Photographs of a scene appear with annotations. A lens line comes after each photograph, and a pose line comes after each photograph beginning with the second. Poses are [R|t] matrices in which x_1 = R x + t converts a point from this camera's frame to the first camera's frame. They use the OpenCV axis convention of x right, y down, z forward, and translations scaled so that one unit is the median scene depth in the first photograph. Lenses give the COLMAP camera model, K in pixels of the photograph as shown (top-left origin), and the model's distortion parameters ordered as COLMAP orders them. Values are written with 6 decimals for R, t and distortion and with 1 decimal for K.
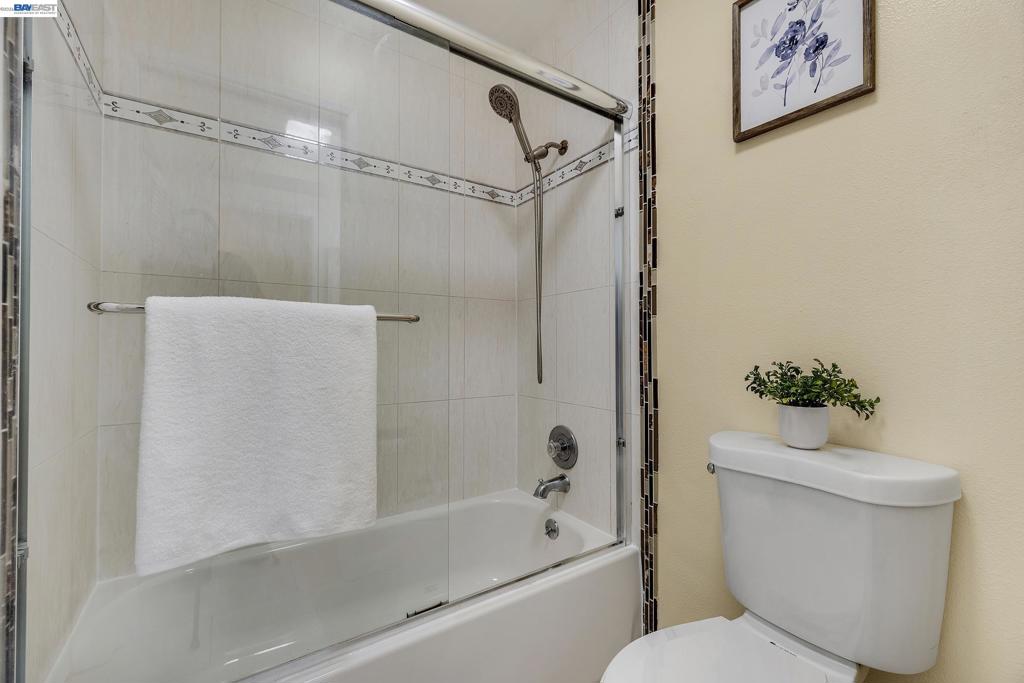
lens RADIAL K [[431.1, 0, 515.3], [0, 431.1, 343.2], [0, 0, 1]] dist [0.002522, -0.000009]
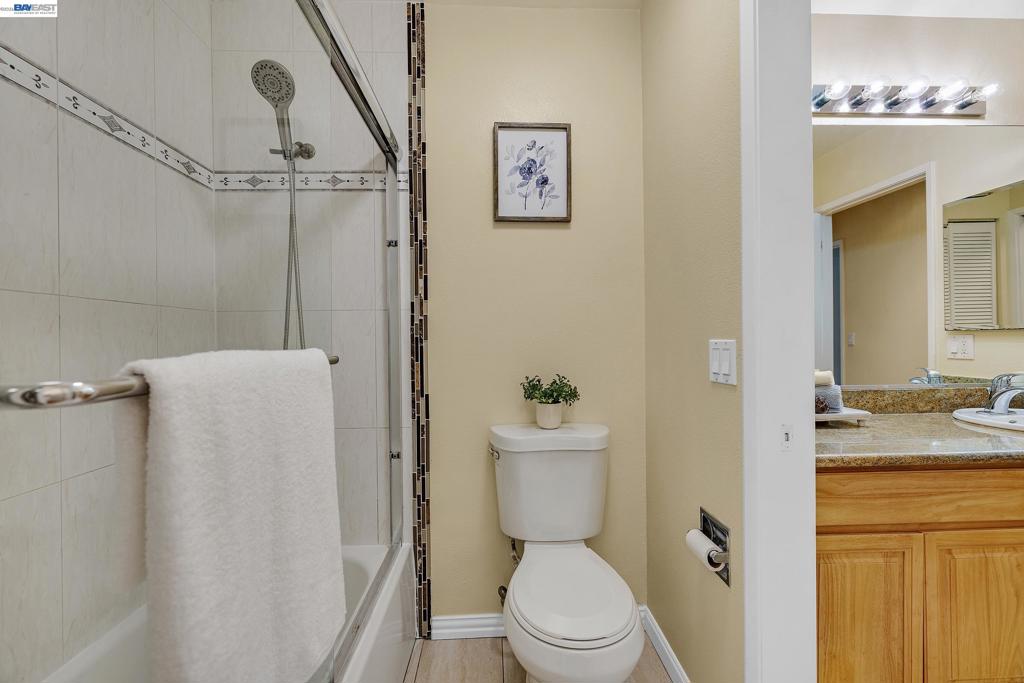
lens RADIAL K [[431.1, 0, 504.8], [0, 431.1, 339.4], [0, 0, 1]] dist [0.002522, -0.000009]
pose [[0.522990, -0.004605, 0.852326, -0.563772], [-0.000641, 0.999983, 0.005796, -0.073442], [-0.852338, -0.003577, 0.522979, 0.197294]]
